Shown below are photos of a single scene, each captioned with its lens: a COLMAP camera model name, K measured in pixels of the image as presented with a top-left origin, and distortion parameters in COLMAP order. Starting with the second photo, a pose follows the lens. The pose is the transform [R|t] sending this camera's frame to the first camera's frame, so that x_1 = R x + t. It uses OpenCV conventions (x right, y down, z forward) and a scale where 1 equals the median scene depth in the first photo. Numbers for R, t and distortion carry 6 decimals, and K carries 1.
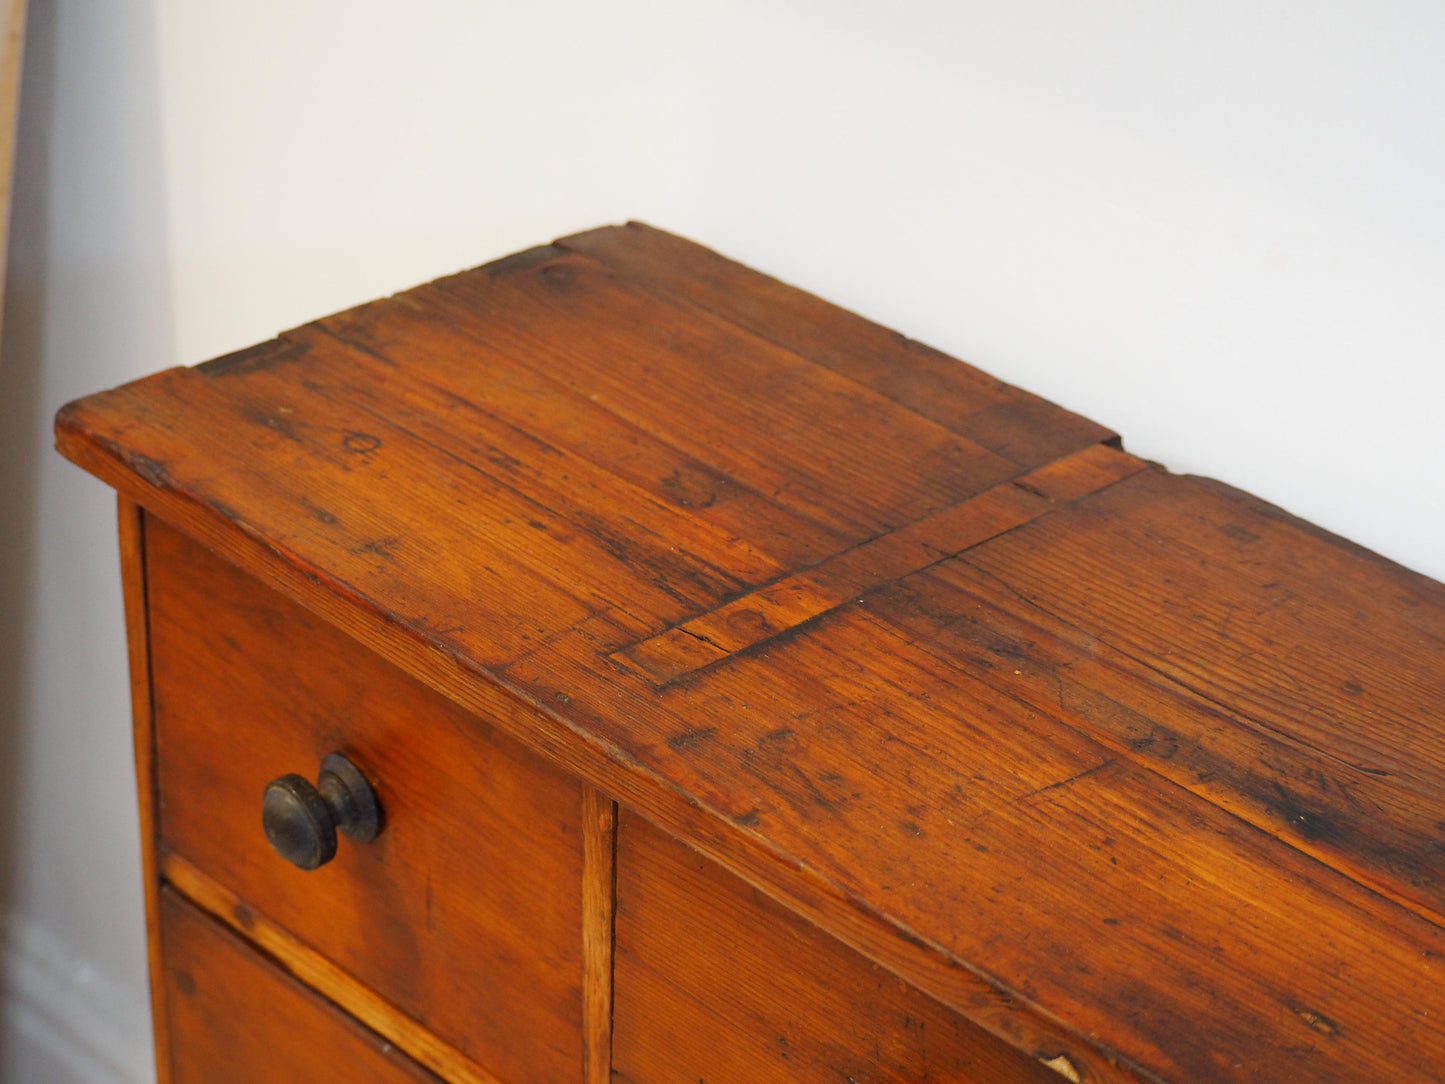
lens RADIAL K [[3655.1, 0, 722.5], [0, 3655.1, 542.0], [0, 0, 1]] dist [-0.068839, -0.163158]
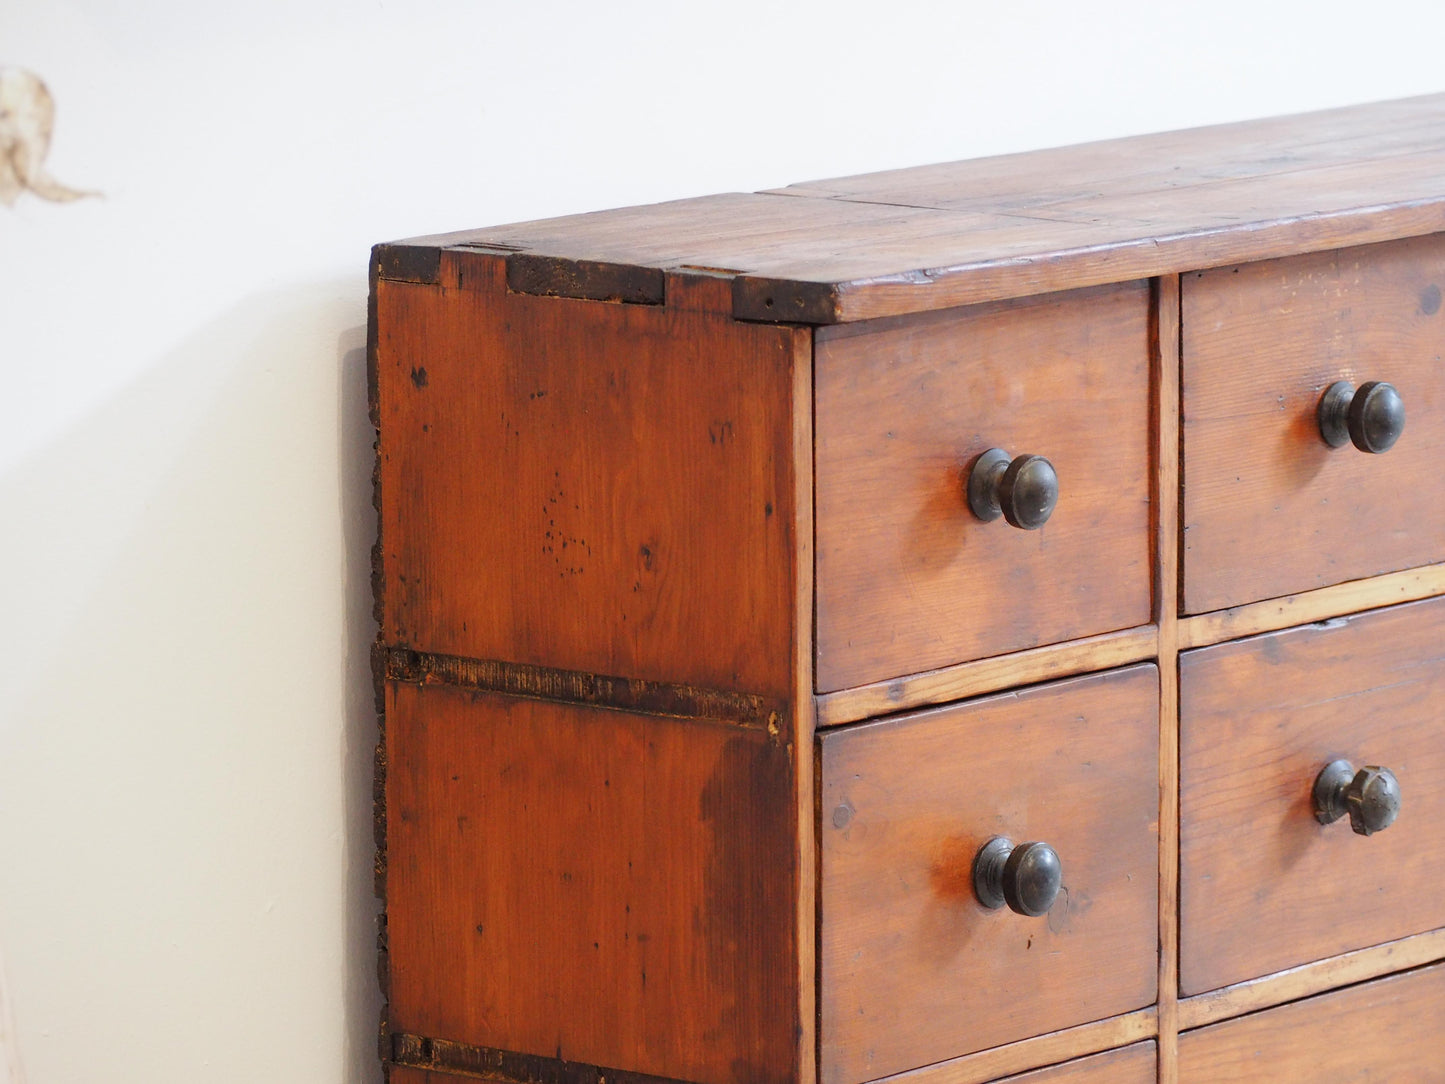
lens RADIAL K [[8310.0, 0, 723.8], [0, 8310.0, 499.1], [0, 0, 1]] dist [0.398925, 5.204983]
pose [[-0.122290, -0.170126, 0.977805, -3.235557], [0.472938, 0.856165, 0.208111, -0.635988], [-0.872568, 0.487891, -0.024241, 1.255443]]
